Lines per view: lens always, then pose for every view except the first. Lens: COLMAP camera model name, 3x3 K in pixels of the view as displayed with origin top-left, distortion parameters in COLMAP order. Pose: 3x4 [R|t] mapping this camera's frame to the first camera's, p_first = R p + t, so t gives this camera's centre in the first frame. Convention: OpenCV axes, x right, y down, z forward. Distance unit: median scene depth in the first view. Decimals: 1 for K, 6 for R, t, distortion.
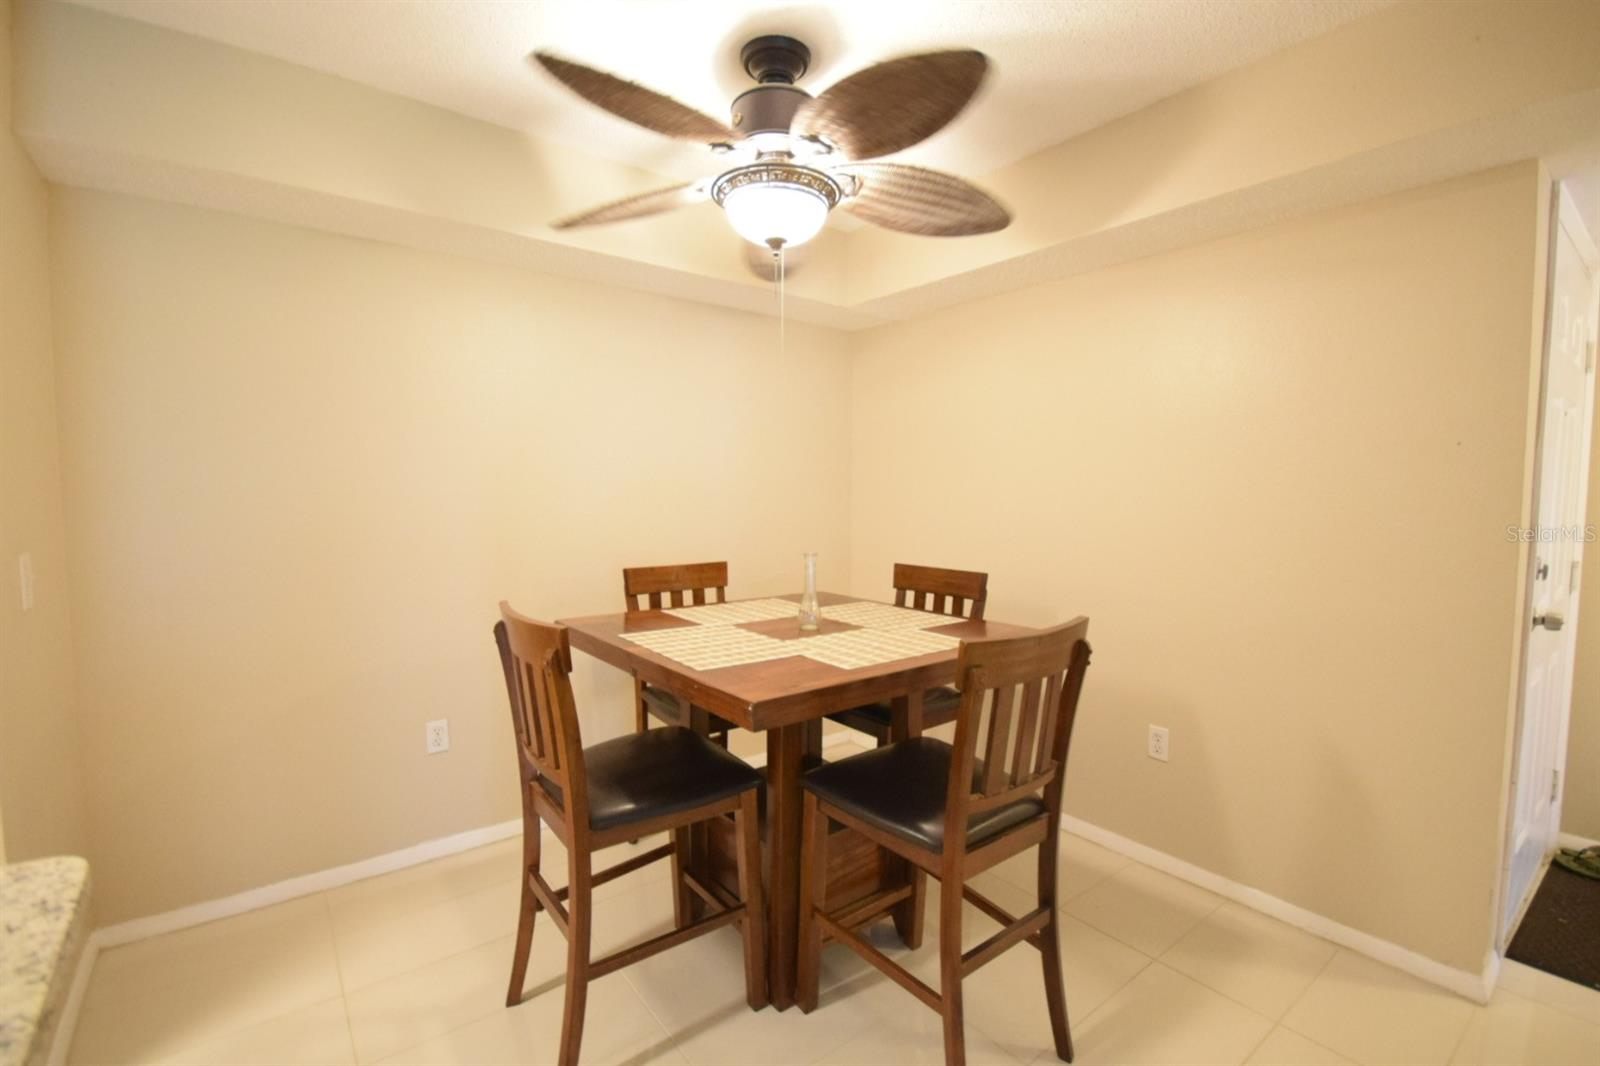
lens RADIAL K [[714.5, 0, 793.8], [0, 714.5, 541.7], [0, 0, 1]] dist [-0.000827, -0.000350]
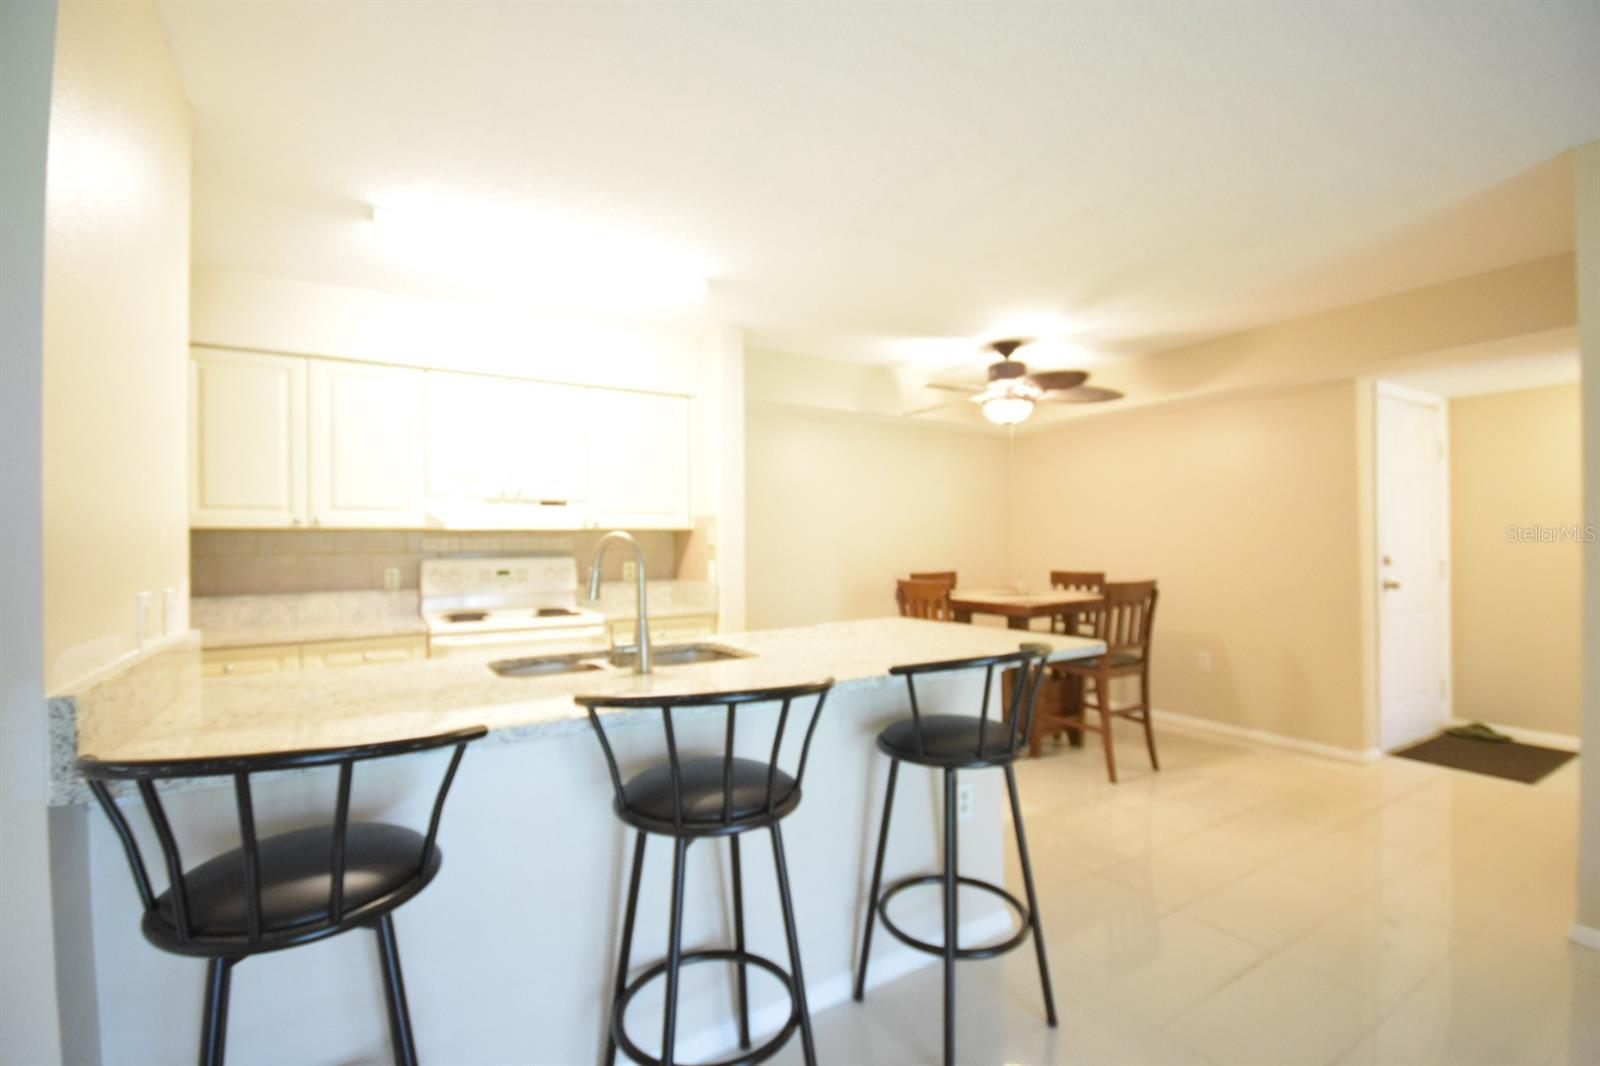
lens RADIAL K [[670.0, 0, 800.0], [0, 670.0, 533.0], [0, 0, 1]] dist [-0.002997, -0.000333]
pose [[0.993178, -0.015323, -0.115595, -0.457852], [0.005927, 0.996681, -0.081188, 0.115963], [0.116455, 0.079949, 0.989973, -1.221195]]
